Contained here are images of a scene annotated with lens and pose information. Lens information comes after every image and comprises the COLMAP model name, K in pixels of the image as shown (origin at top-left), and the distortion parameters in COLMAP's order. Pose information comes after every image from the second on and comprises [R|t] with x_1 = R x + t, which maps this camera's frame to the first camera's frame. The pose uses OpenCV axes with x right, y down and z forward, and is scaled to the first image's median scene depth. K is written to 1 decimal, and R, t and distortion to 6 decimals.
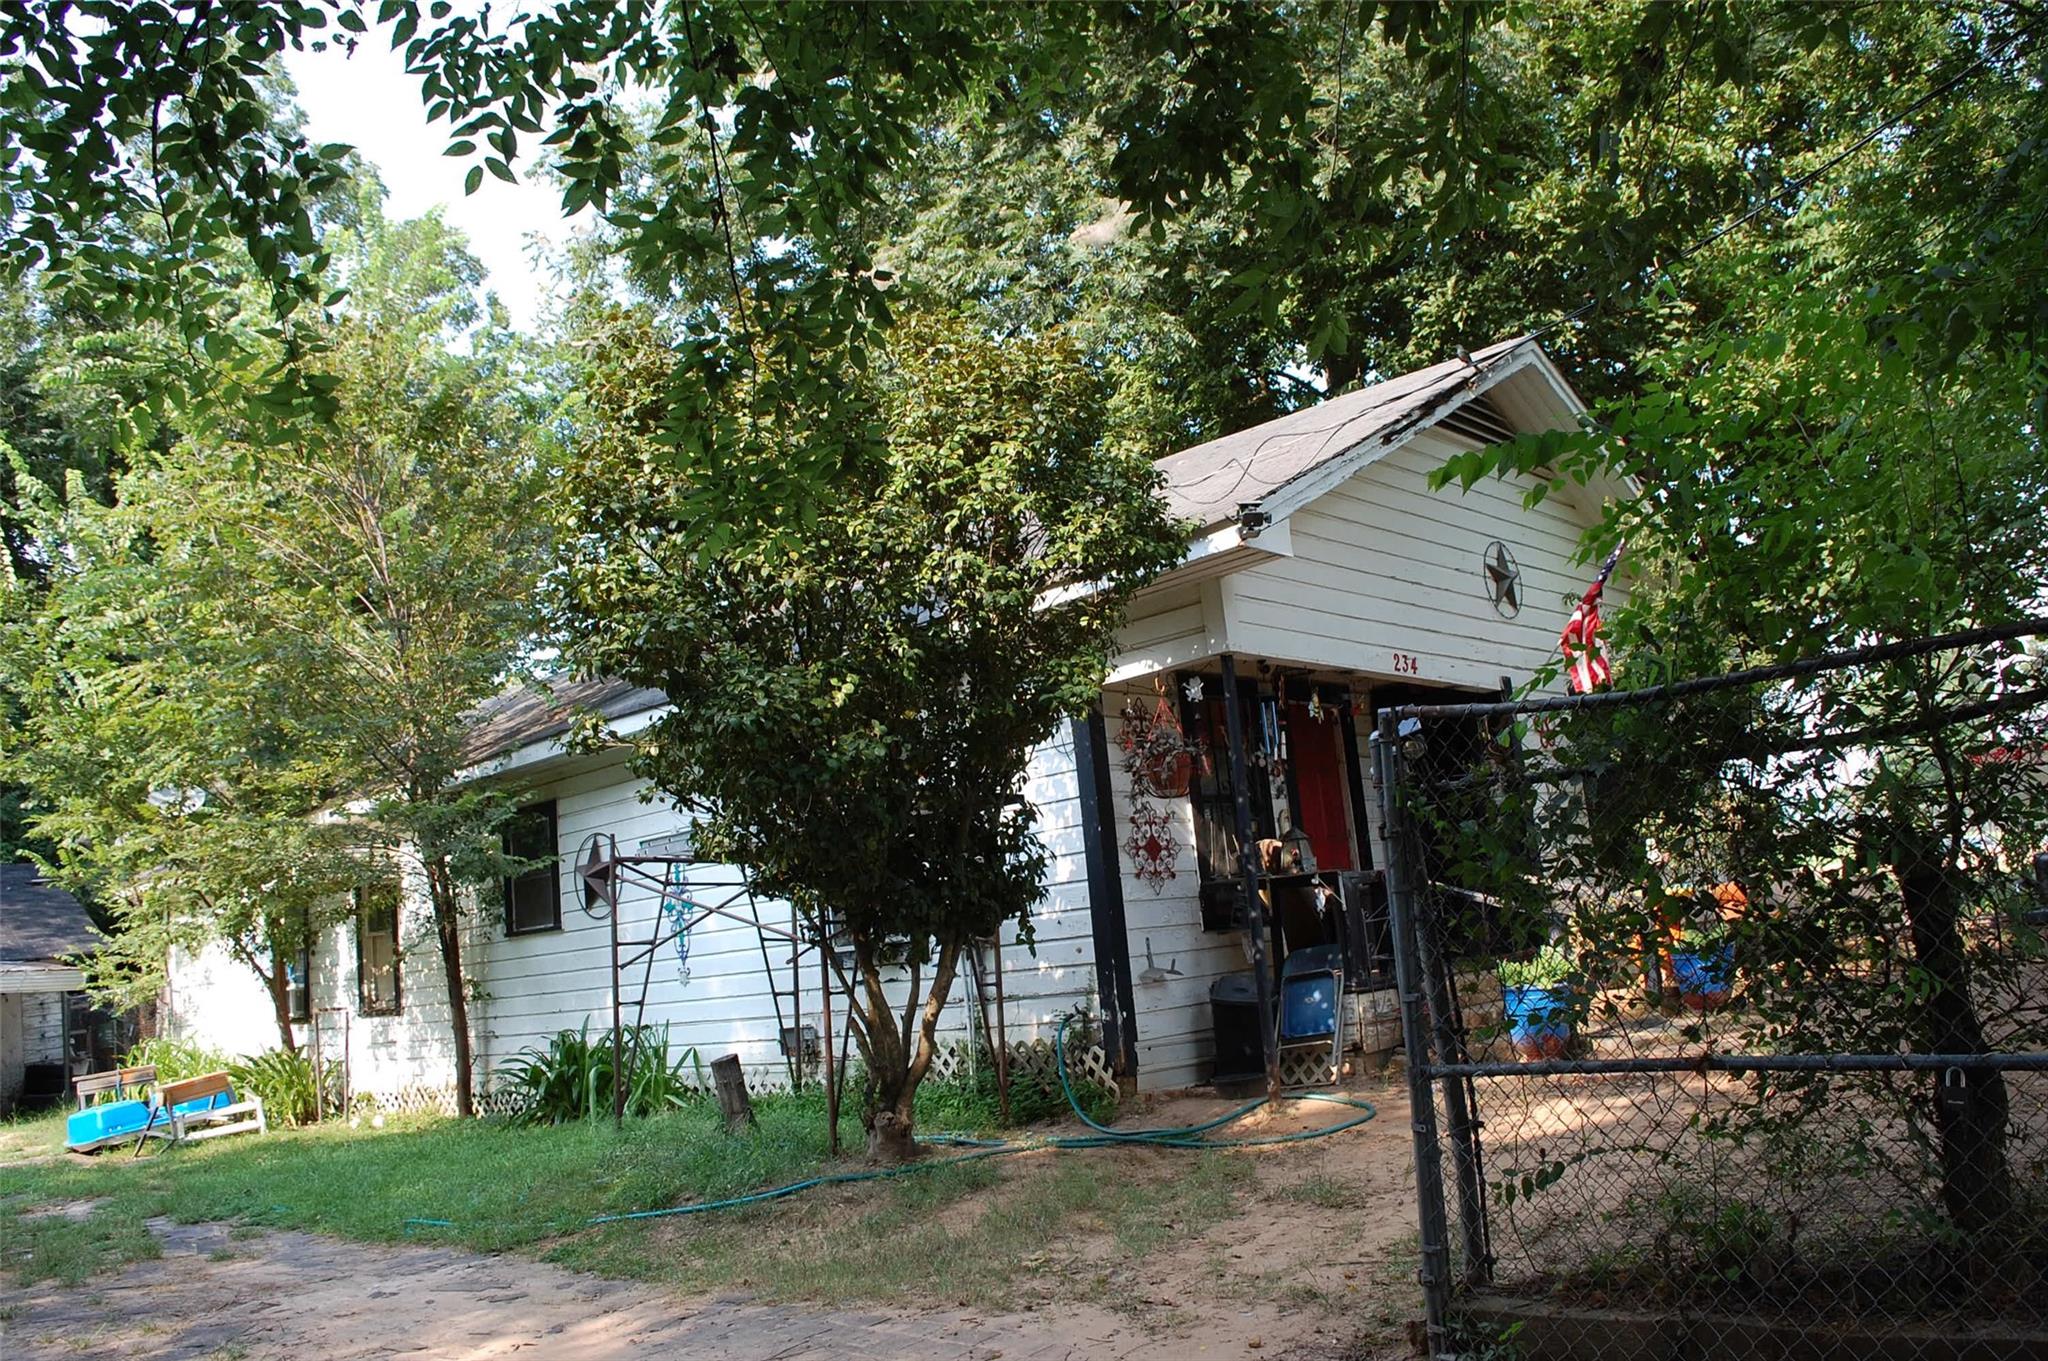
lens RADIAL K [[1607.7, 0, 1024.0], [0, 1607.7, 680.5], [0, 0, 1]] dist [-0.075478, 0.001085]
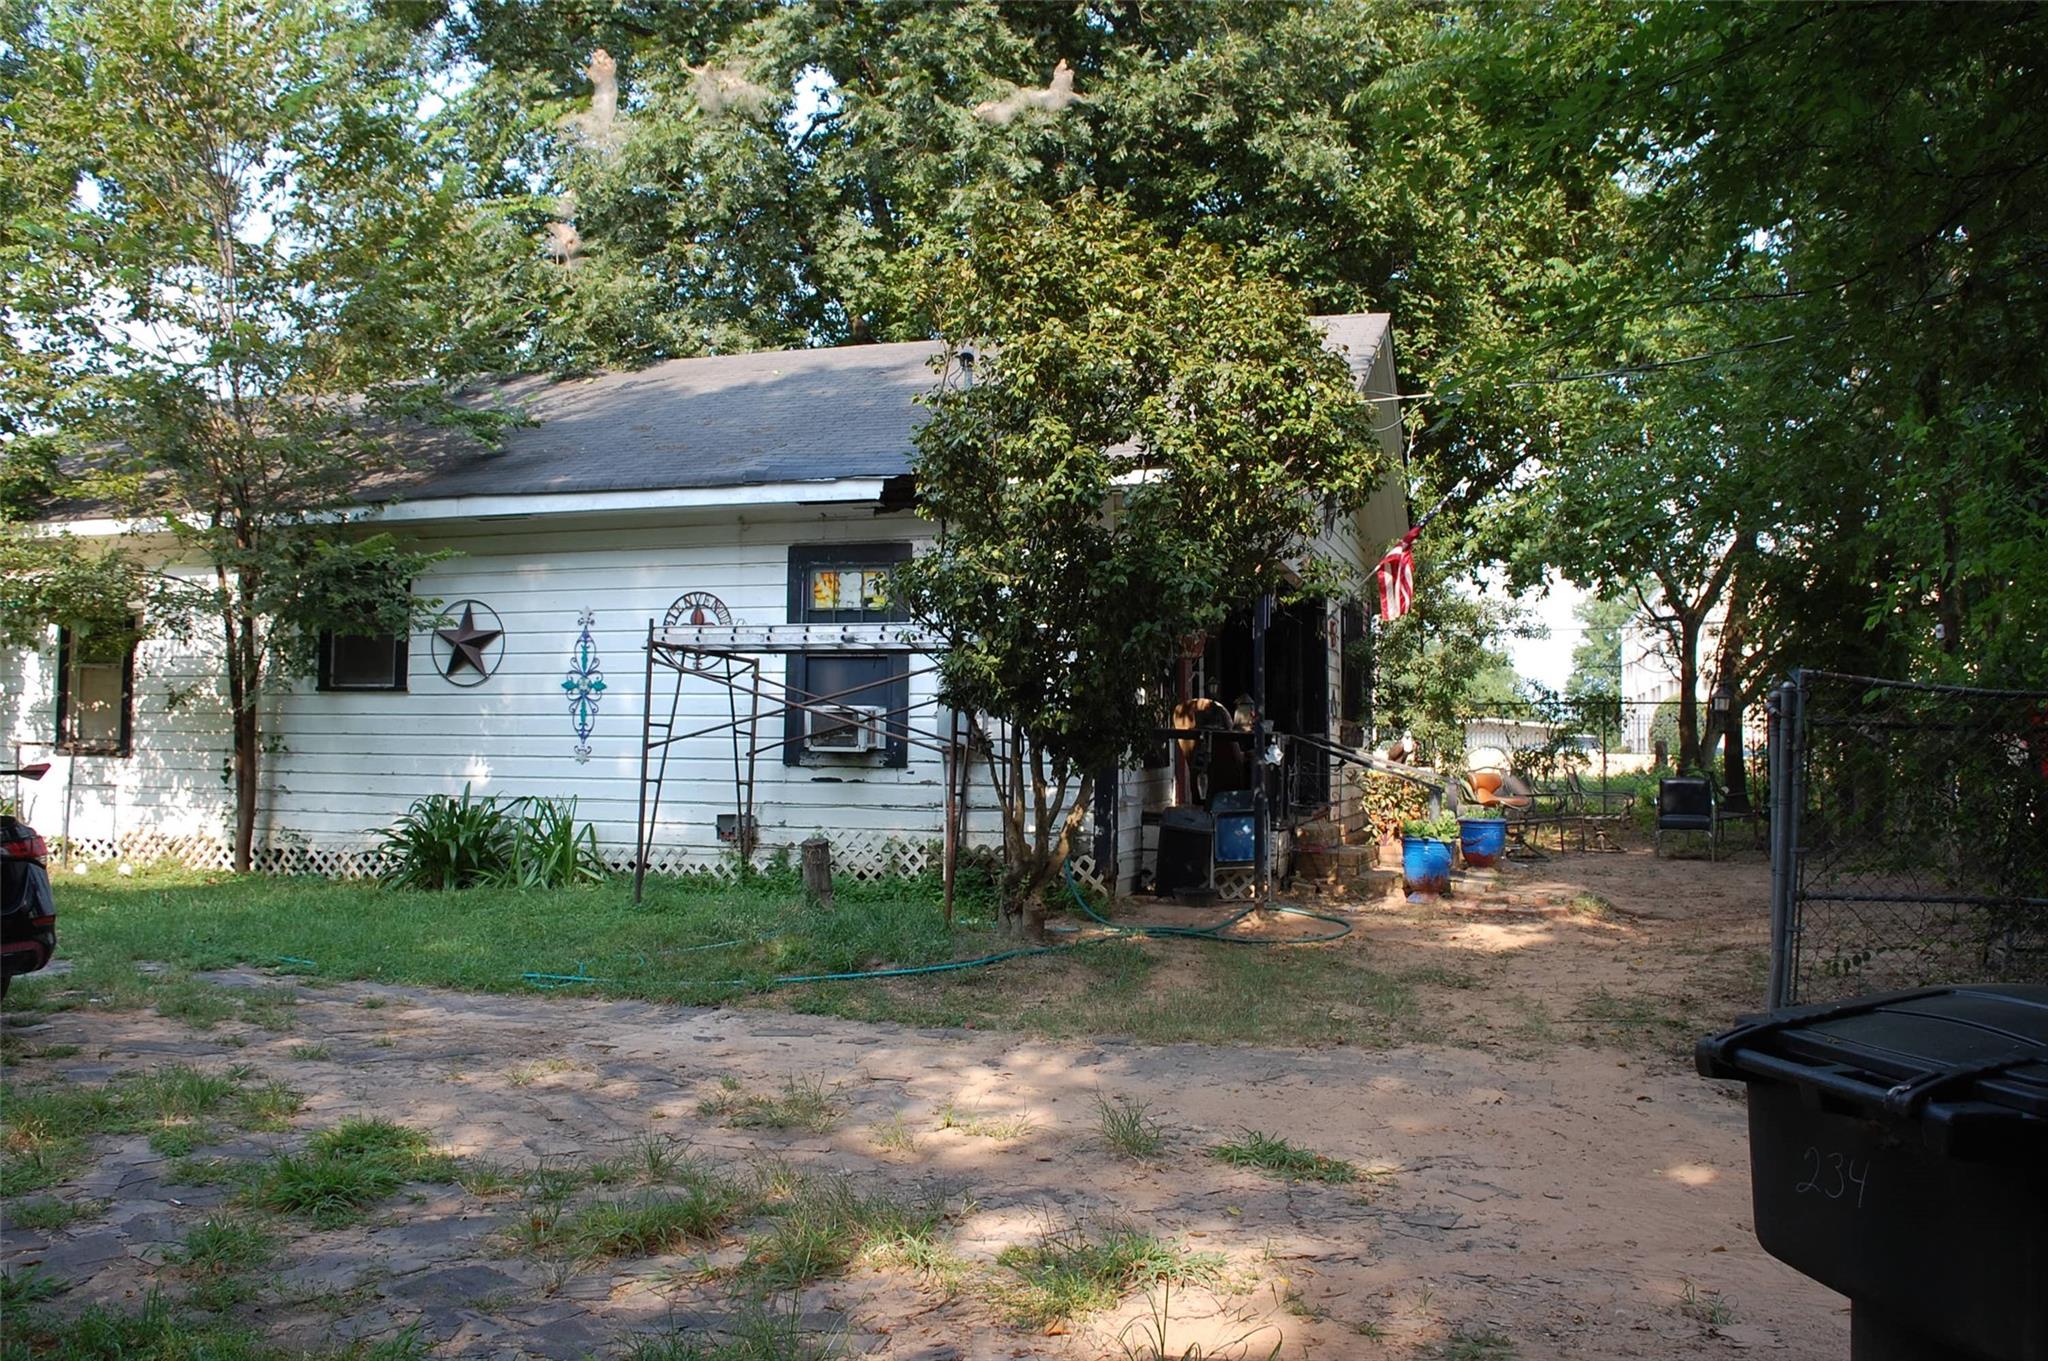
lens RADIAL K [[1607.7, 0, 1024.0], [0, 1607.7, 680.5], [0, 0, 1]] dist [-0.075478, 0.001085]
pose [[0.900525, 0.123053, 0.417029, -0.399851], [-0.168848, 0.982814, 0.074608, 0.014978], [-0.400682, -0.137601, 0.905826, -0.035196]]
